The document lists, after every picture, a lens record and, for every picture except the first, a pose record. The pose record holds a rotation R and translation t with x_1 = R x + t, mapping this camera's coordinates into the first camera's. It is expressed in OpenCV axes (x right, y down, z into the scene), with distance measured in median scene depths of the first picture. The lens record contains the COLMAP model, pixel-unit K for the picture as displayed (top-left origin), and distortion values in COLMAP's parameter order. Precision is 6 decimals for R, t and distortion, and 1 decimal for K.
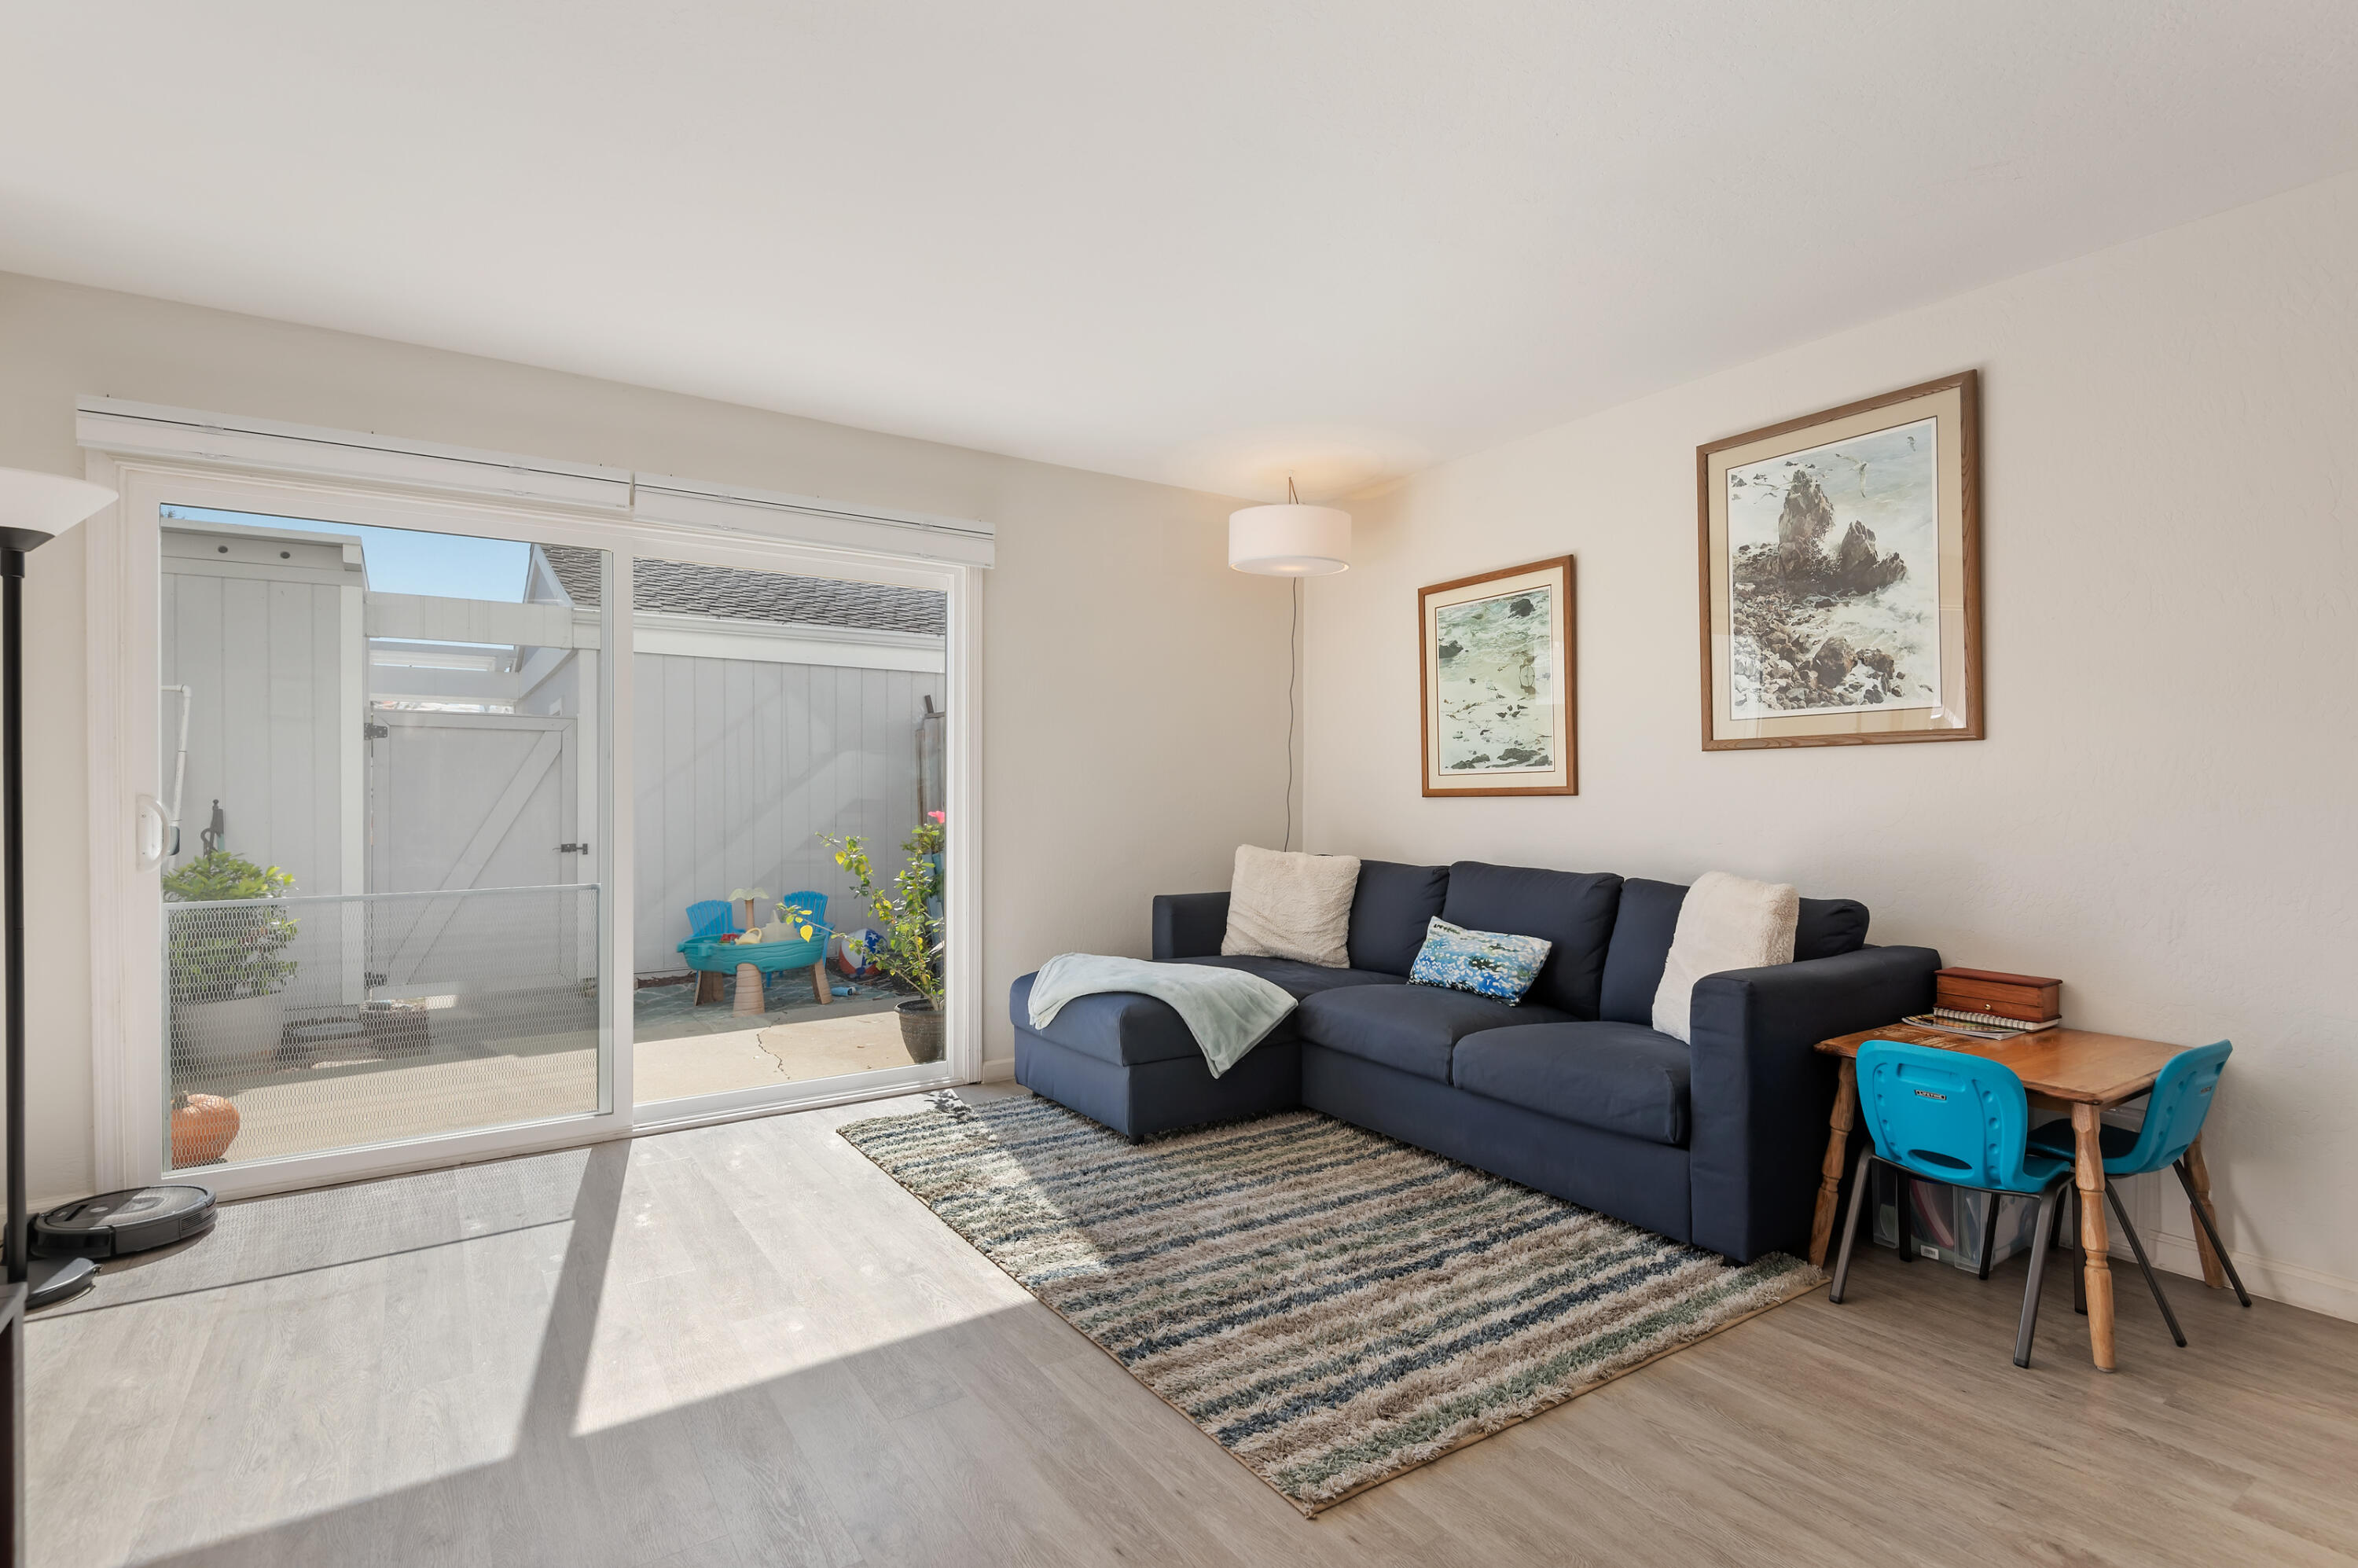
lens RADIAL K [[1105.1, 0, 1156.3], [0, 1105.1, 791.3], [0, 0, 1]] dist [0.005625, -0.004485]
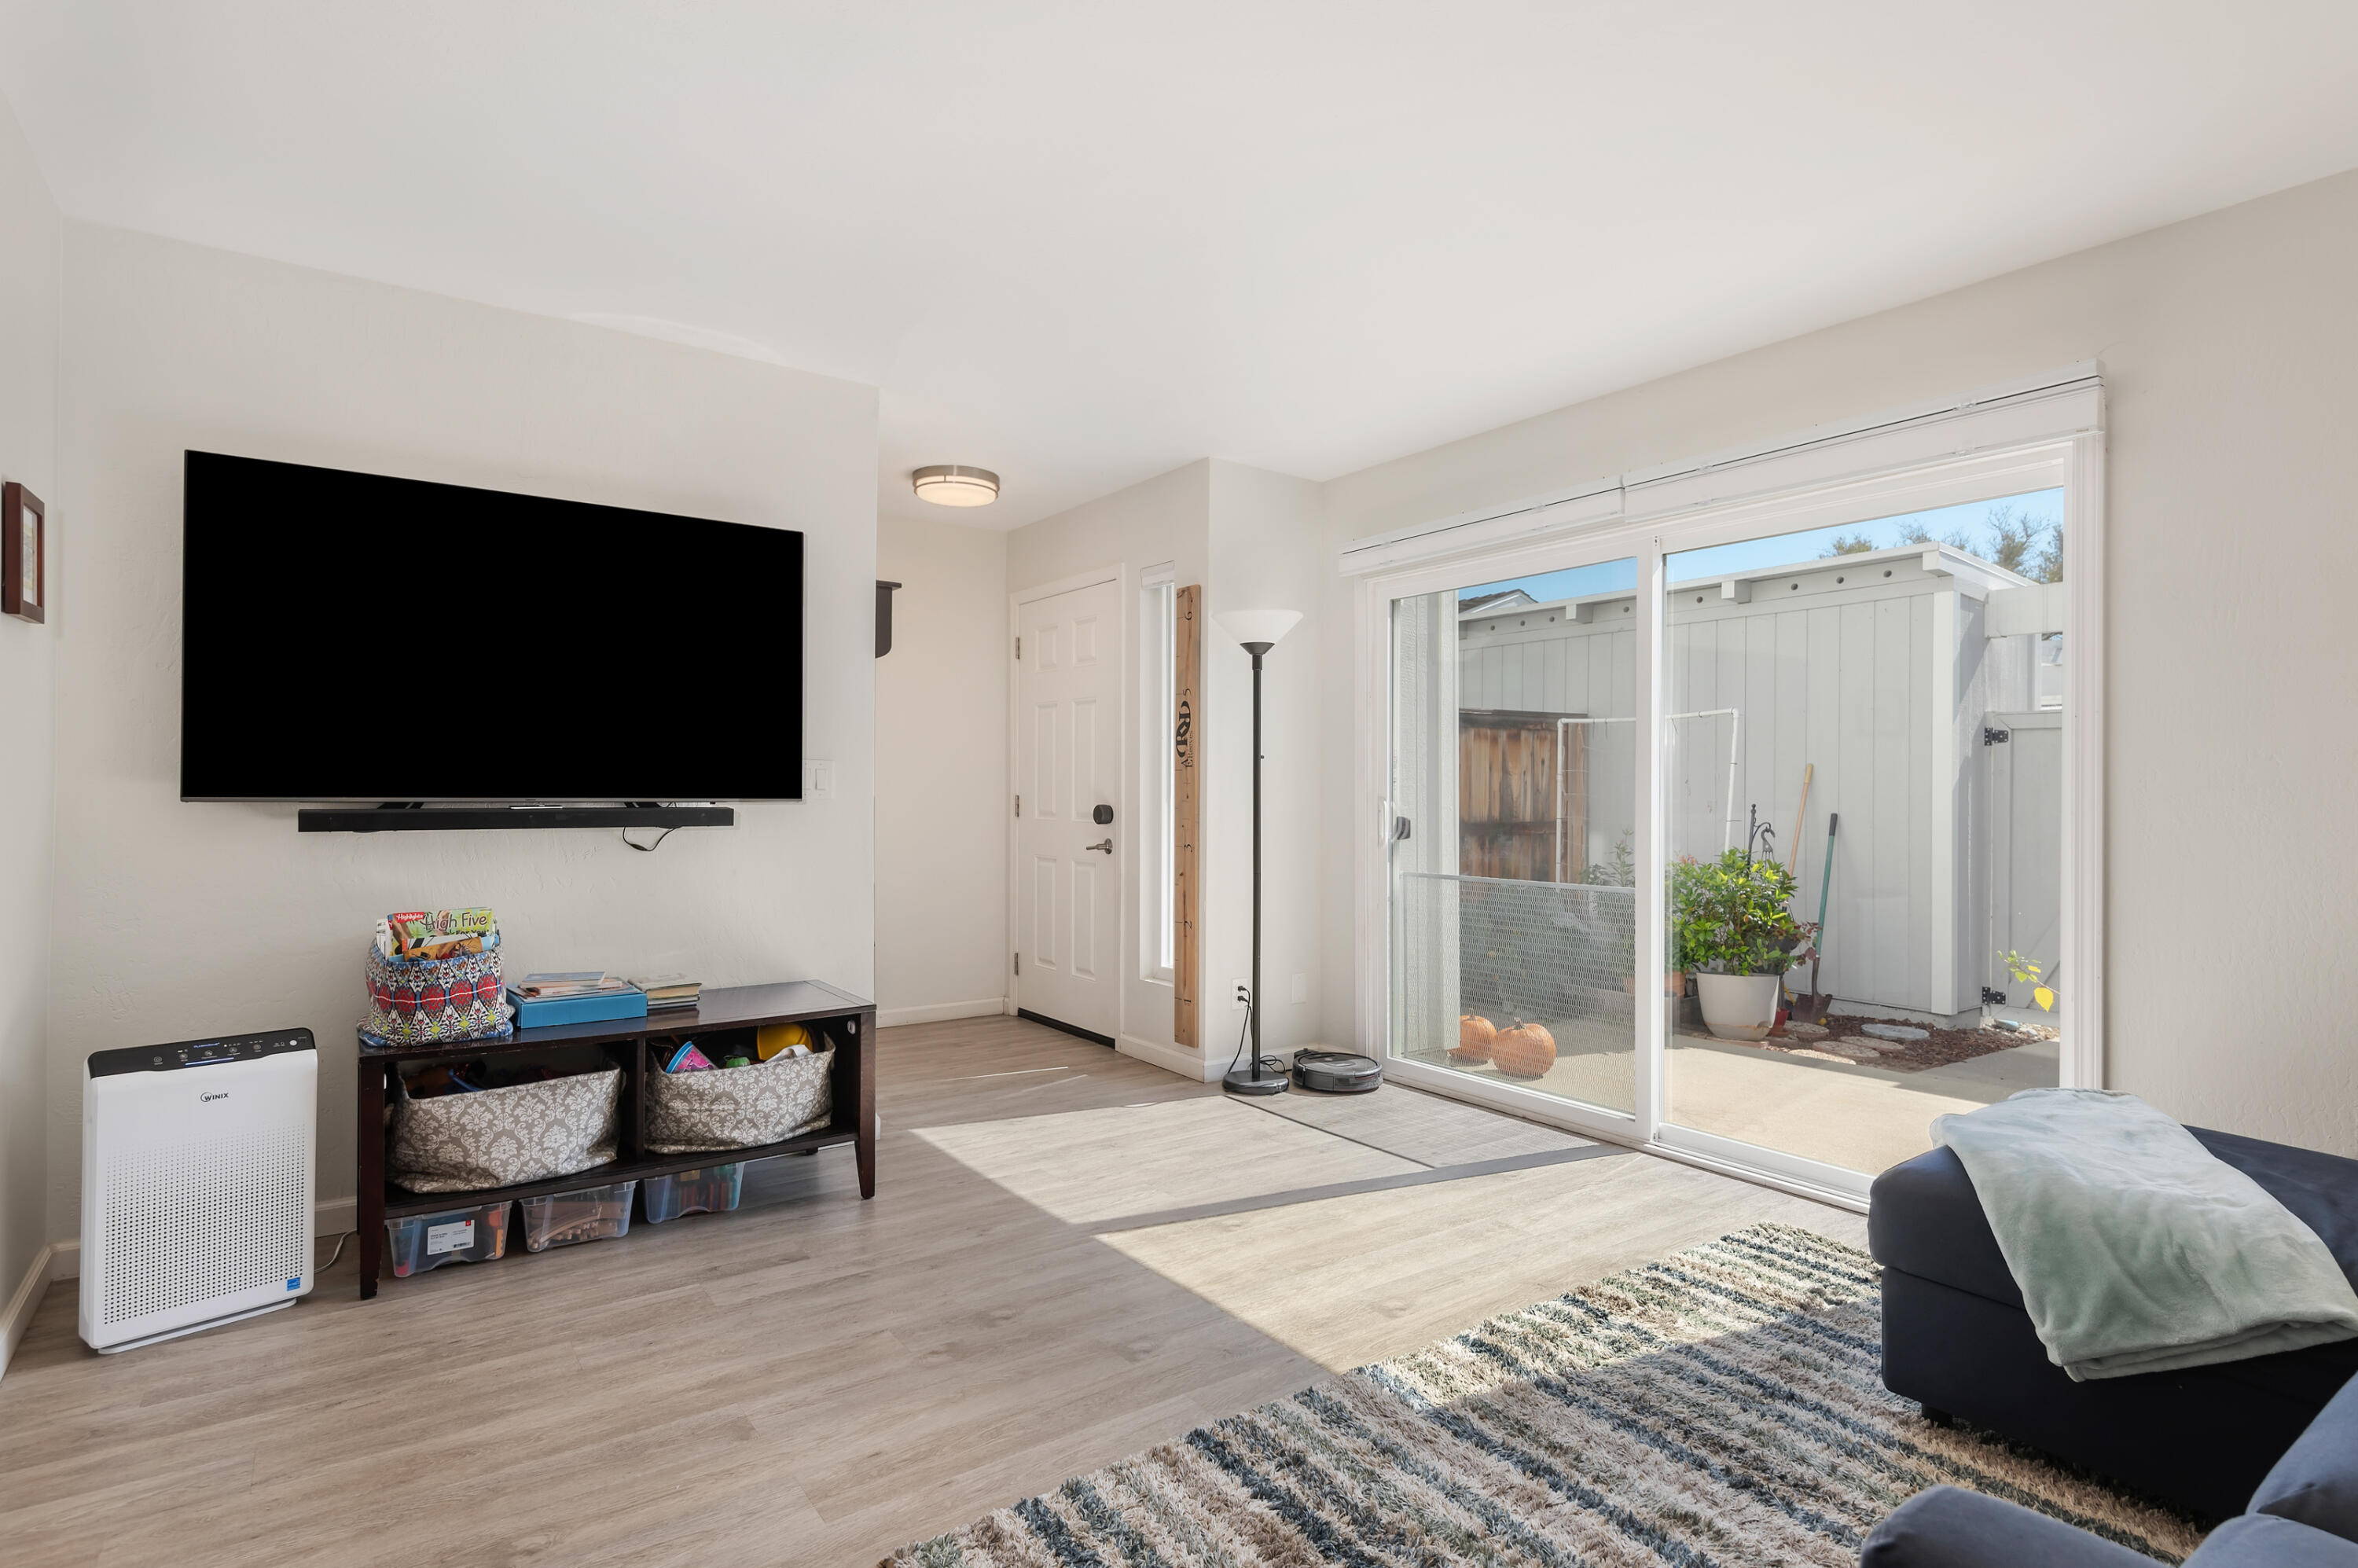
lens RADIAL K [[1151.4, 0, 1202.9], [0, 1151.4, 789.9], [0, 0, 1]] dist [-0.001728, -0.001423]
pose [[0.053406, -0.004403, -0.998563, 0.632089], [-0.005125, 0.999976, -0.004683, 0.001159], [0.998560, 0.005368, 0.053382, 0.677541]]
